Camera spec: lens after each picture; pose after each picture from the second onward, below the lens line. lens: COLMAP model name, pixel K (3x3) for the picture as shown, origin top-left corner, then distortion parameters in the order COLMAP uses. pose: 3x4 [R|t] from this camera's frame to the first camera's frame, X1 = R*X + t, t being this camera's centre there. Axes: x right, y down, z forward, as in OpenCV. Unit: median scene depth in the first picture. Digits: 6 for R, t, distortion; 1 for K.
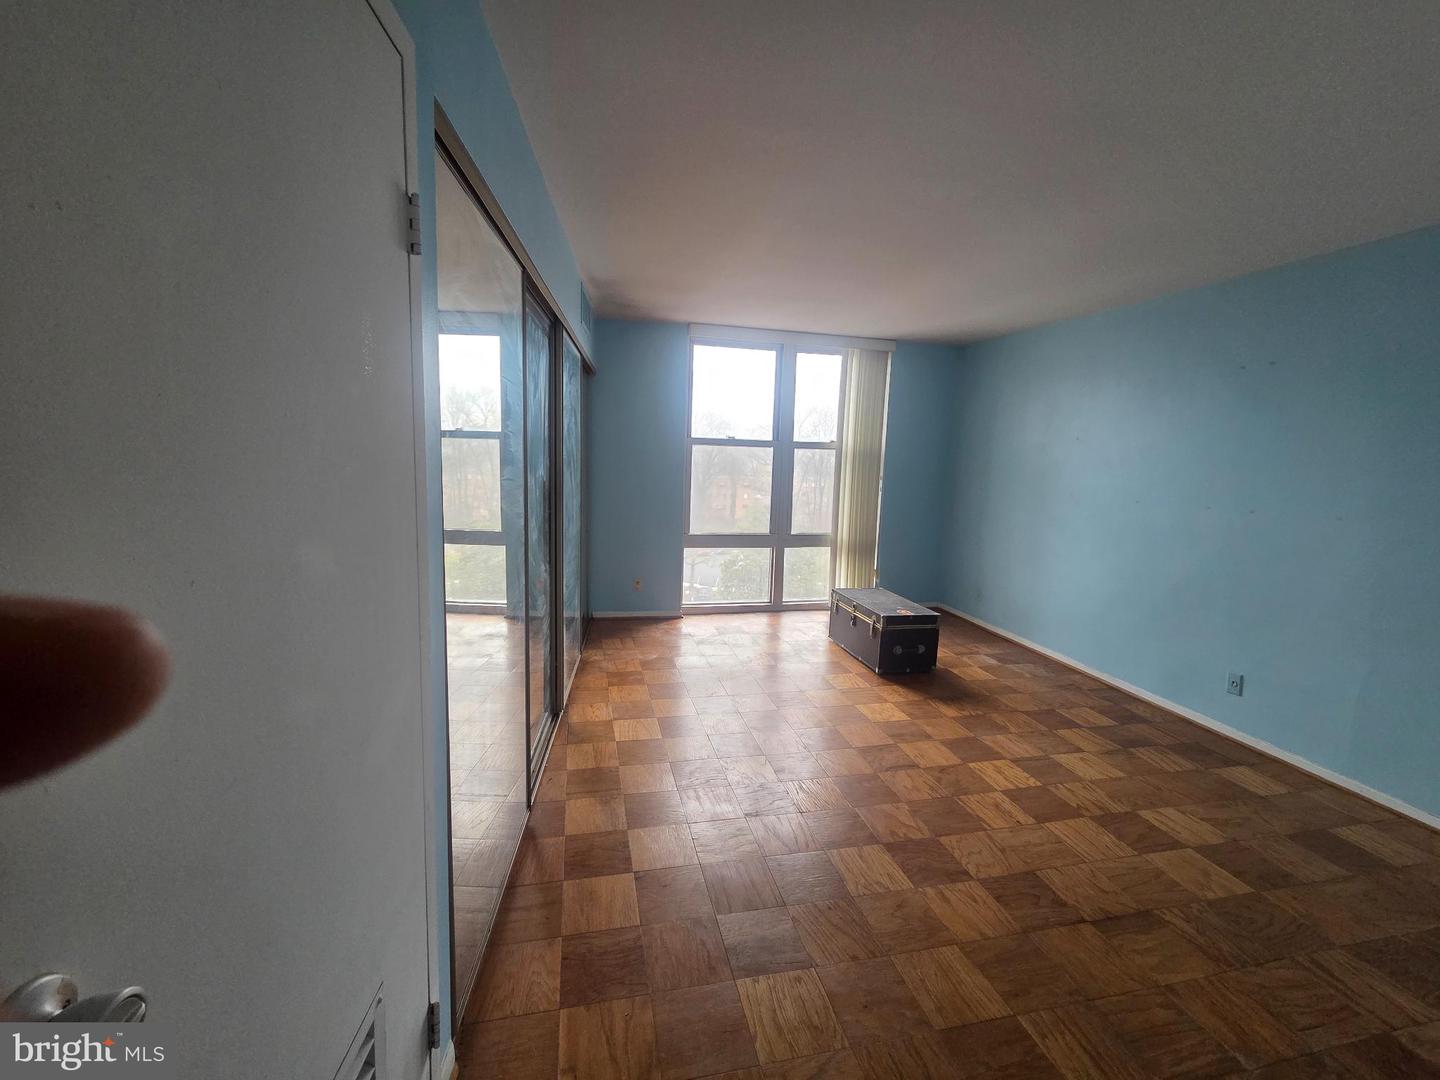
lens RADIAL K [[587.5, 0, 707.9], [0, 587.5, 534.3], [0, 0, 1]] dist [0.006096, -0.002069]
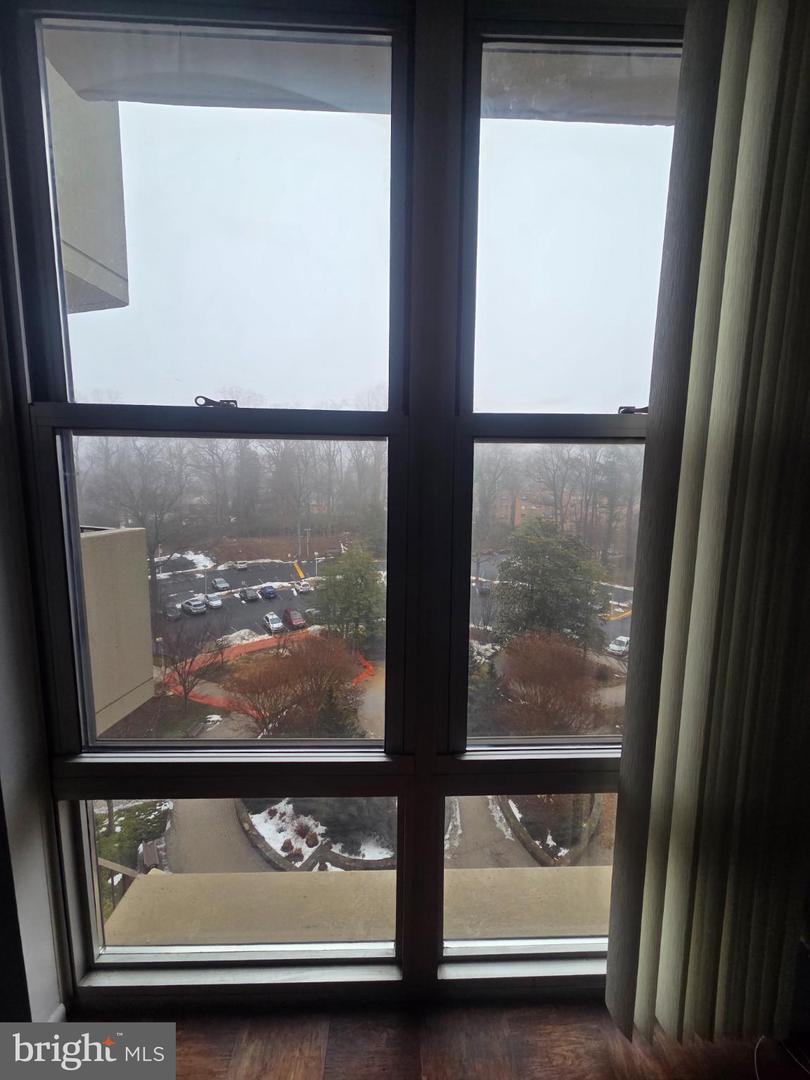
lens RADIAL K [[440.6, 0, 407.7], [0, 440.6, 537.7], [0, 0, 1]] dist [0.006096, -0.002069]
pose [[0.981165, 0.008869, -0.192967, 0.152918], [-0.008004, 0.999954, 0.005258, -0.101230], [0.193005, -0.003615, 0.981191, 0.788927]]
